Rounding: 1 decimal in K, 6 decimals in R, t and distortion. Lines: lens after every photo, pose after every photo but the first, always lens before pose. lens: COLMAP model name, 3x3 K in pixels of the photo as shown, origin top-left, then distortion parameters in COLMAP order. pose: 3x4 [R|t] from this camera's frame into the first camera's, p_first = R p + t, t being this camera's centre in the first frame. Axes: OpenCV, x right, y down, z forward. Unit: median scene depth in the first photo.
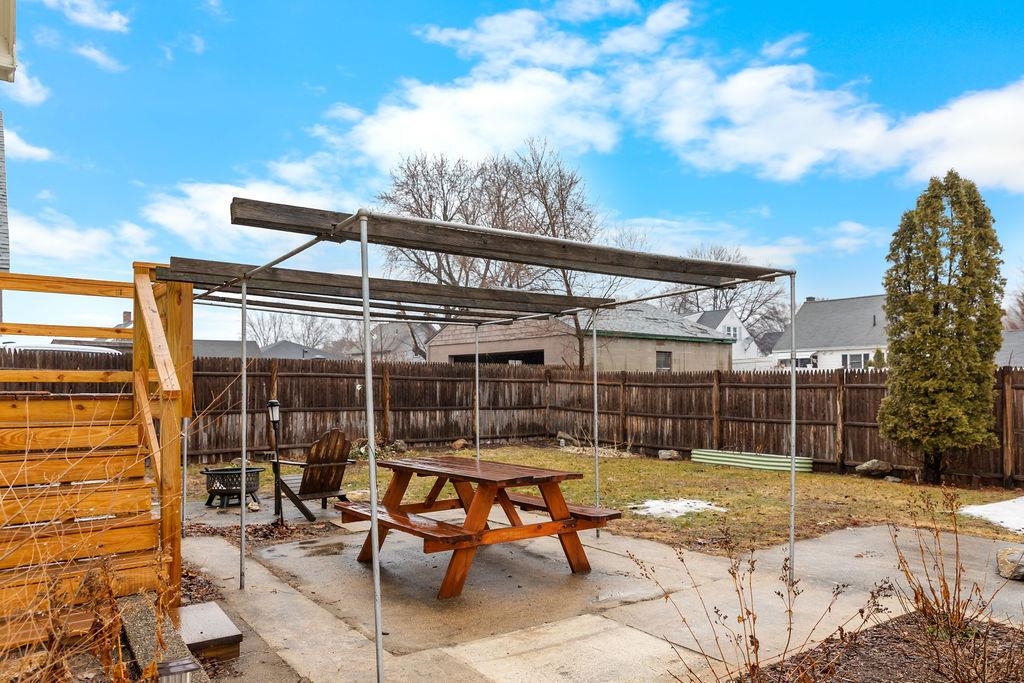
lens RADIAL K [[706.4, 0, 507.7], [0, 706.4, 378.6], [0, 0, 1]] dist [0.006082, -0.001347]
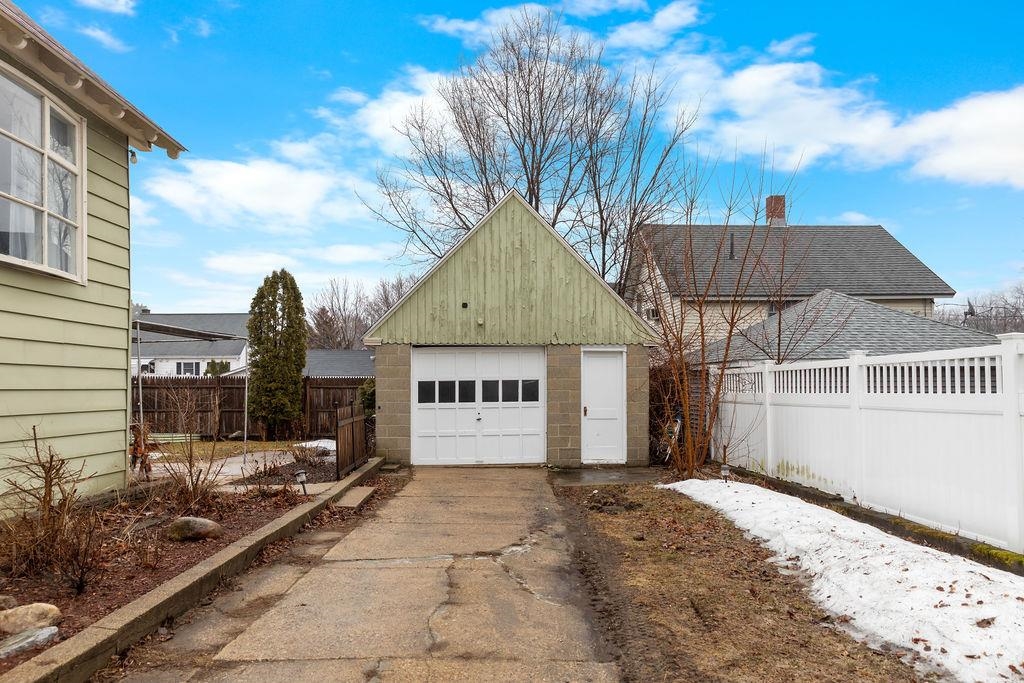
lens RADIAL K [[706.4, 0, 507.7], [0, 706.4, 378.6], [0, 0, 1]] dist [0.006082, -0.001347]
pose [[0.612625, 0.011712, 0.790287, -0.437886], [-0.005963, 0.999930, -0.010197, 0.005080], [-0.790351, 0.001535, 0.612652, -0.552050]]
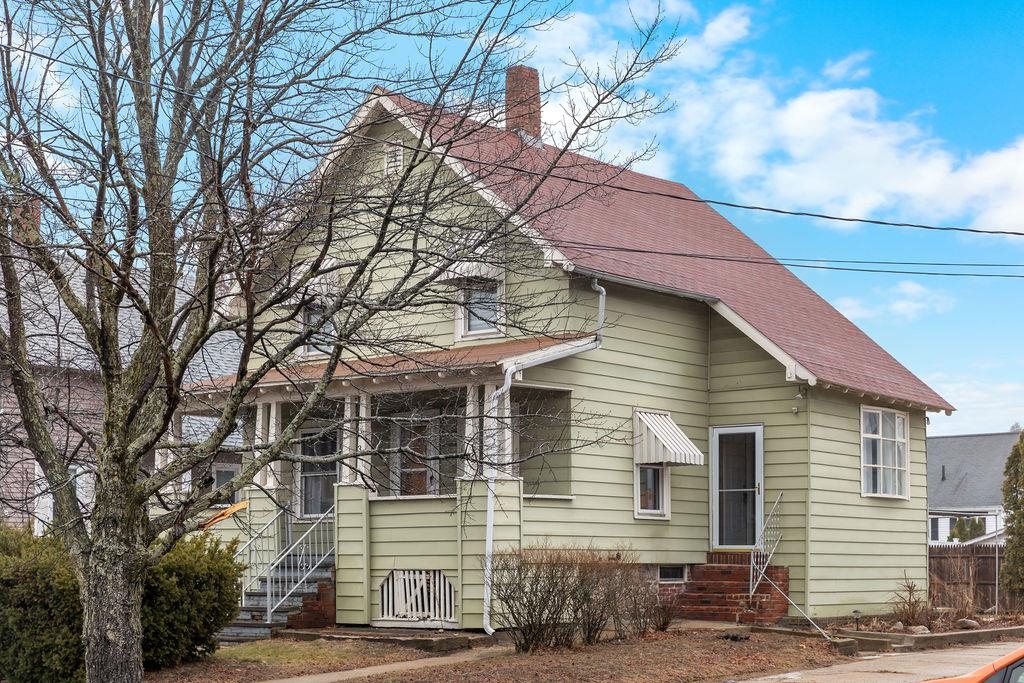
lens RADIAL K [[1796.2, 0, 512.0], [0, 1796.2, 341.5], [0, 0, 1]] dist [-0.068769, -0.096472]
pose [[0.961448, 0.047226, 0.270901, -1.585935], [-0.016107, 0.993123, -0.115965, 0.014495], [-0.274514, 0.107131, 0.955597, -2.493011]]
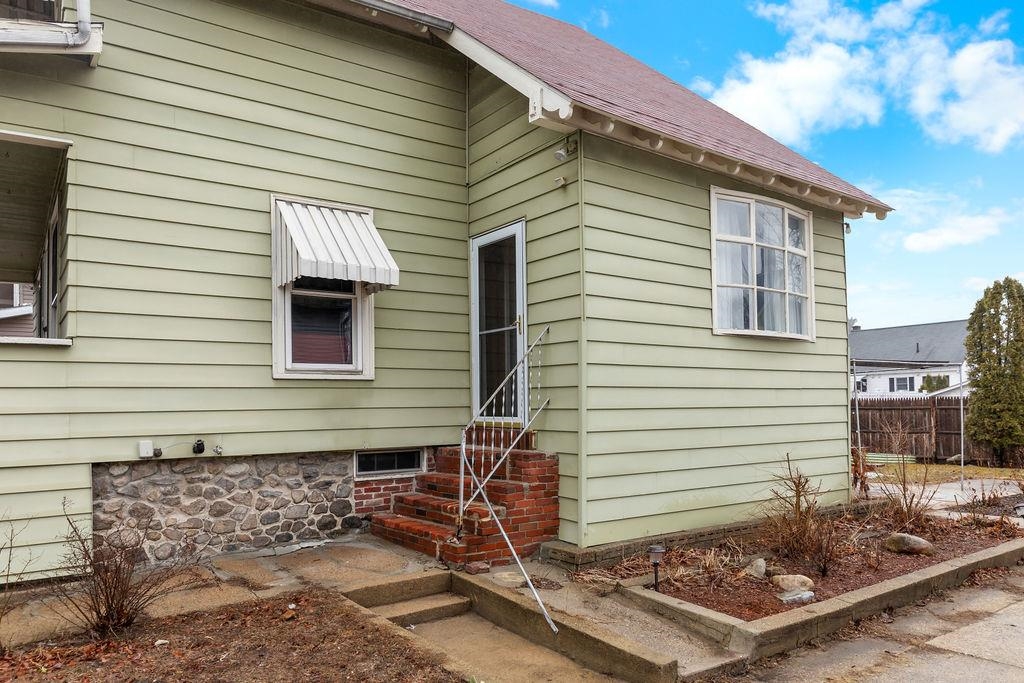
lens RADIAL K [[732.8, 0, 510.5], [0, 732.8, 384.2], [0, 0, 1]] dist [0.011501, 0.001587]
pose [[0.999969, -0.007366, -0.002605, -0.506147], [0.007309, 0.999753, -0.020974, -0.015235], [0.002758, 0.020954, 0.999777, -0.686018]]
